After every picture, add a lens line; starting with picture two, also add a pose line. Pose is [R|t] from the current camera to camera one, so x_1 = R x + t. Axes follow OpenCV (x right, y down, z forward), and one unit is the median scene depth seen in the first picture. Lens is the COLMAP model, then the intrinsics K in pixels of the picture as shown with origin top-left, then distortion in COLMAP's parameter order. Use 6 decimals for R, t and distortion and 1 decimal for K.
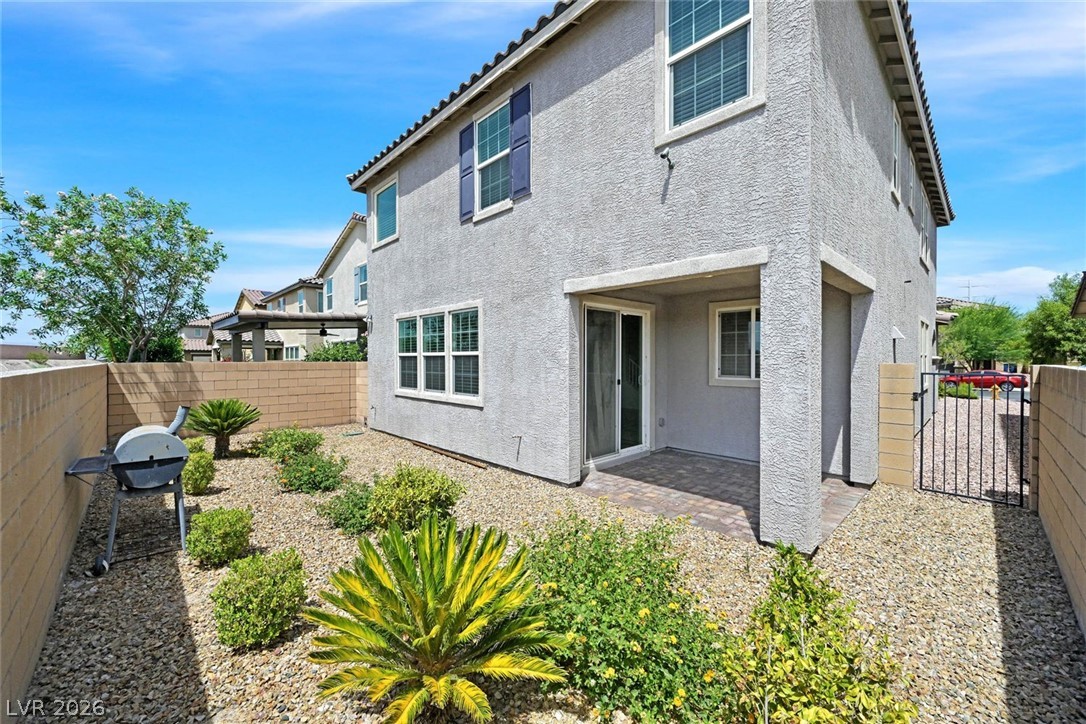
lens RADIAL K [[424.0, 0, 542.1], [0, 424.0, 362.4], [0, 0, 1]] dist [0.002274, 0.000123]
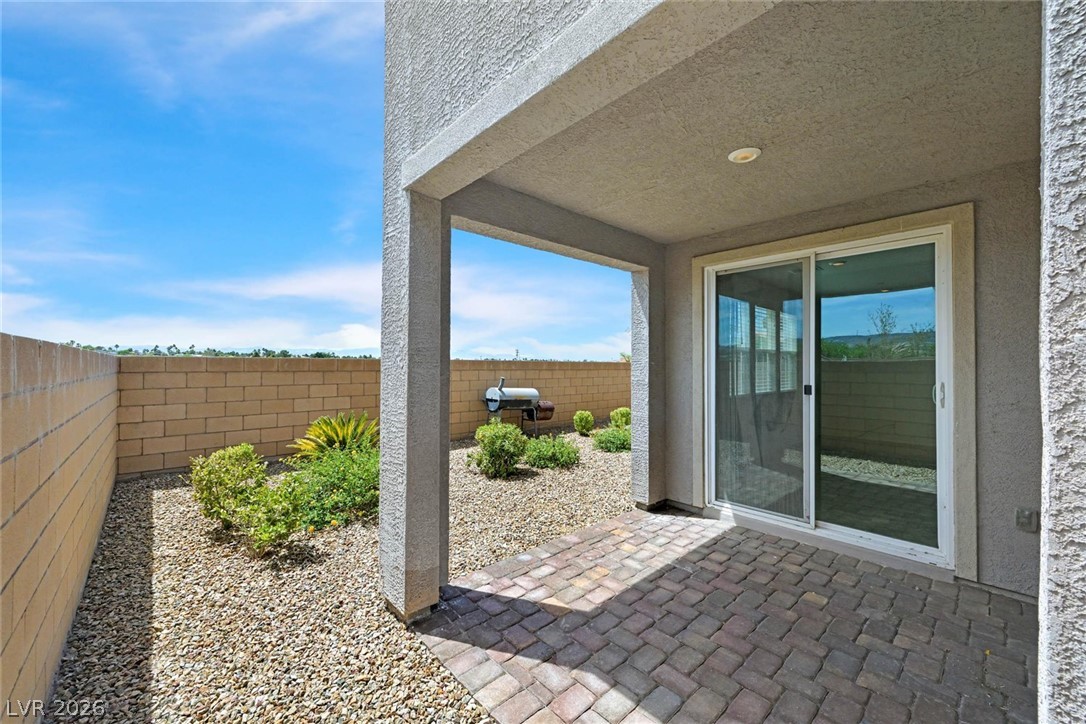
lens RADIAL K [[424.0, 0, 542.0], [0, 424.0, 362.2], [0, 0, 1]] dist [0.002274, 0.000123]
pose [[-0.027139, -0.003007, -0.999627, 0.909006], [-0.006953, 0.999972, -0.002819, 0.018903], [0.999607, 0.006873, -0.027159, 0.849833]]
